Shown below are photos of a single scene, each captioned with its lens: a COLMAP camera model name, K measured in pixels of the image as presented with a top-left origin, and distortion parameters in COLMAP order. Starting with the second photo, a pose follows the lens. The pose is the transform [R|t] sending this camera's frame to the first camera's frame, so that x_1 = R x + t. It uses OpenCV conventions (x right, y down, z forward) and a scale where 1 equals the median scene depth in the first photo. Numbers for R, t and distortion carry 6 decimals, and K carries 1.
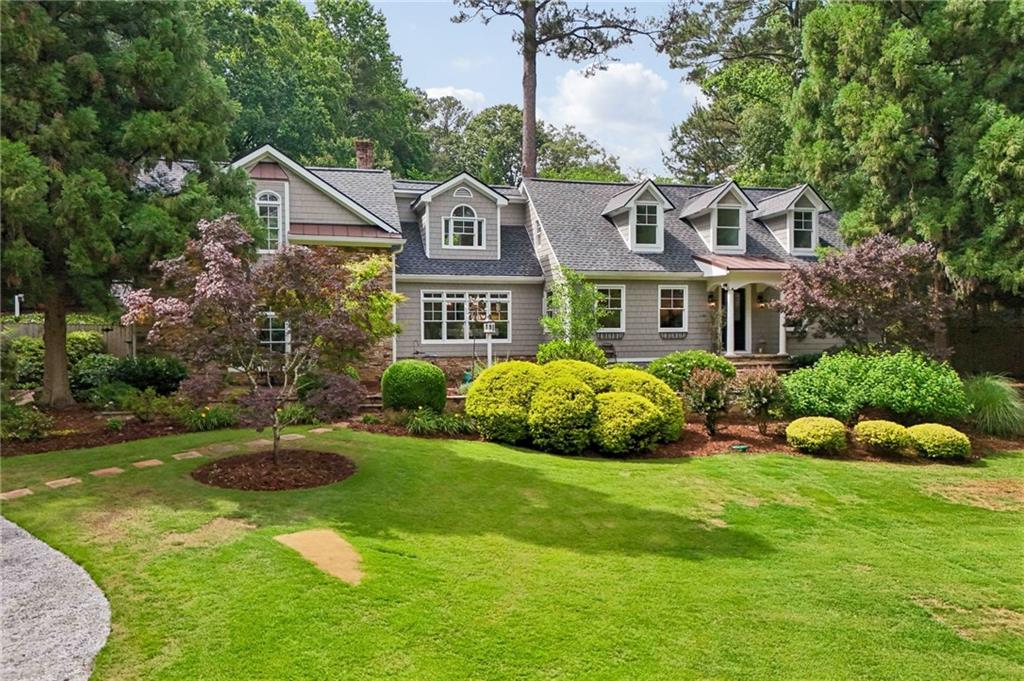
lens RADIAL K [[741.6, 0, 509.9], [0, 741.6, 340.3], [0, 0, 1]] dist [0.056699, -0.038637]
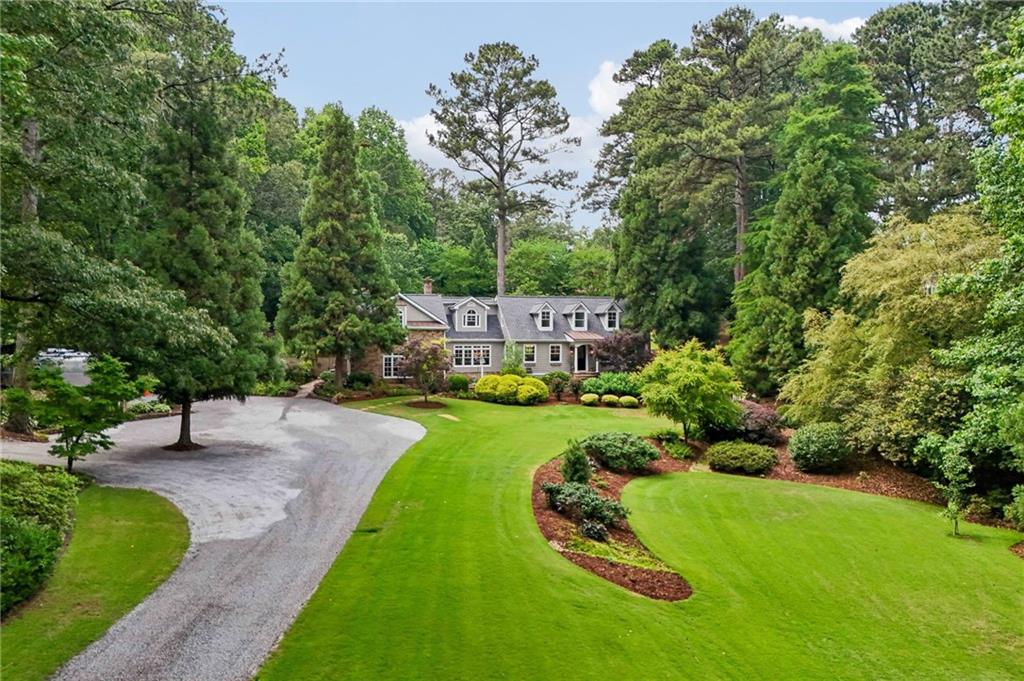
lens RADIAL K [[741.6, 0, 510.4], [0, 741.6, 340.2], [0, 0, 1]] dist [0.056699, -0.038637]
pose [[0.999663, 0.005606, 0.025365, 0.004360], [-0.005375, 0.999944, -0.009158, -0.069916], [-0.025415, 0.009019, 0.999636, -1.635227]]
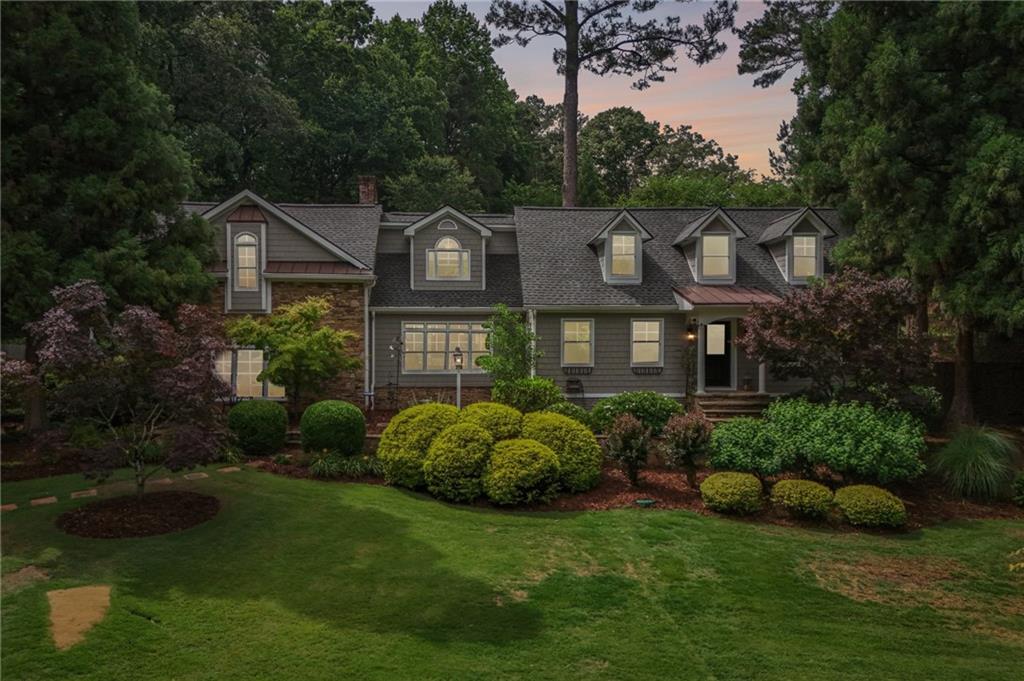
lens RADIAL K [[741.6, 0, 514.3], [0, 741.6, 338.7], [0, 0, 1]] dist [0.056699, -0.038637]
pose [[0.981099, 0.007313, -0.193370, 0.259551], [-0.007506, 0.999972, -0.000268, -0.050575], [0.193362, 0.001714, 0.981126, 0.026924]]
